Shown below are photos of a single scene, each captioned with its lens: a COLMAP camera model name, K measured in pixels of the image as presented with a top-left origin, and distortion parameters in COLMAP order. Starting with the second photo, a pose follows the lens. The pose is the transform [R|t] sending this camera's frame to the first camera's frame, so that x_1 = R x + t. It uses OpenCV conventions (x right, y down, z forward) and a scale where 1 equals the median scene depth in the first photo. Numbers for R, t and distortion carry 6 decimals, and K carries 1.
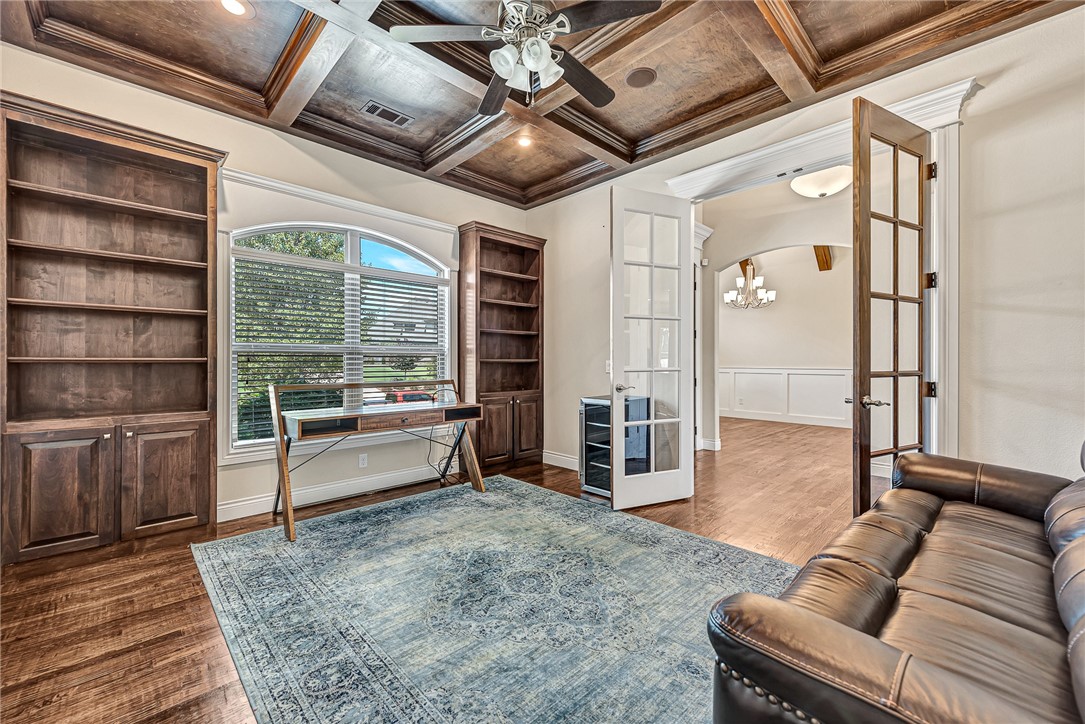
lens RADIAL K [[434.9, 0, 537.5], [0, 434.9, 359.9], [0, 0, 1]] dist [0.000148, -0.000966]
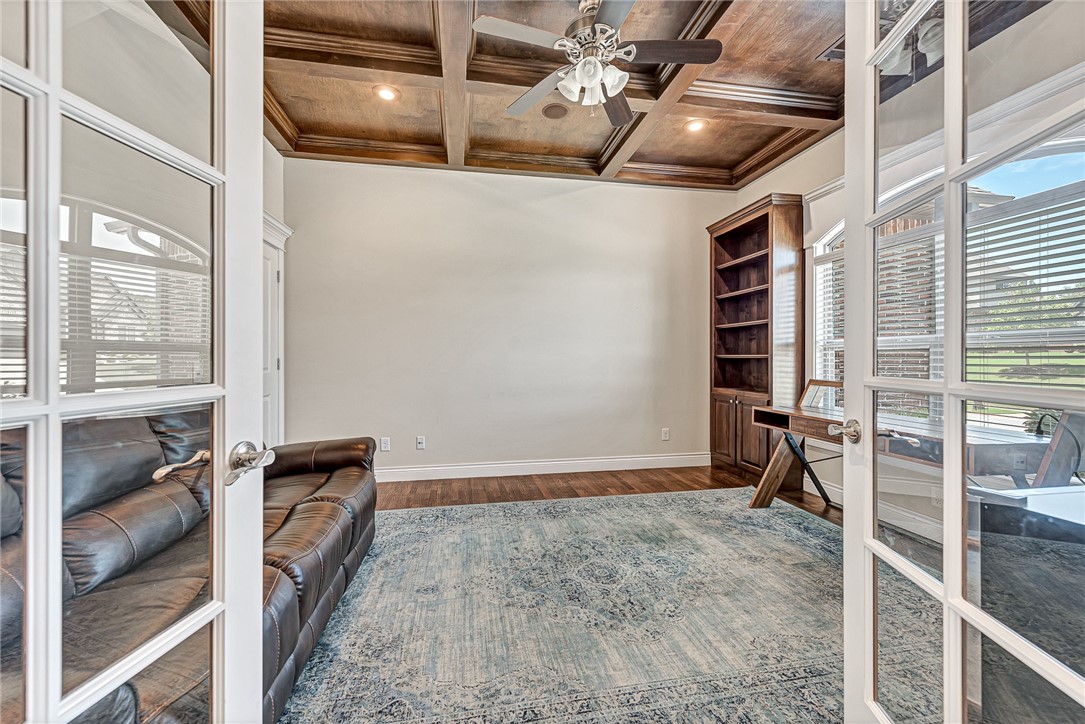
lens RADIAL K [[434.9, 0, 537.8], [0, 434.9, 357.9], [0, 0, 1]] dist [0.000148, -0.000966]
pose [[-0.547330, 0.000663, -0.836917, 0.802965], [-0.002243, 0.999995, 0.002258, 0.010876], [0.836914, 0.003113, -0.547326, 1.262680]]
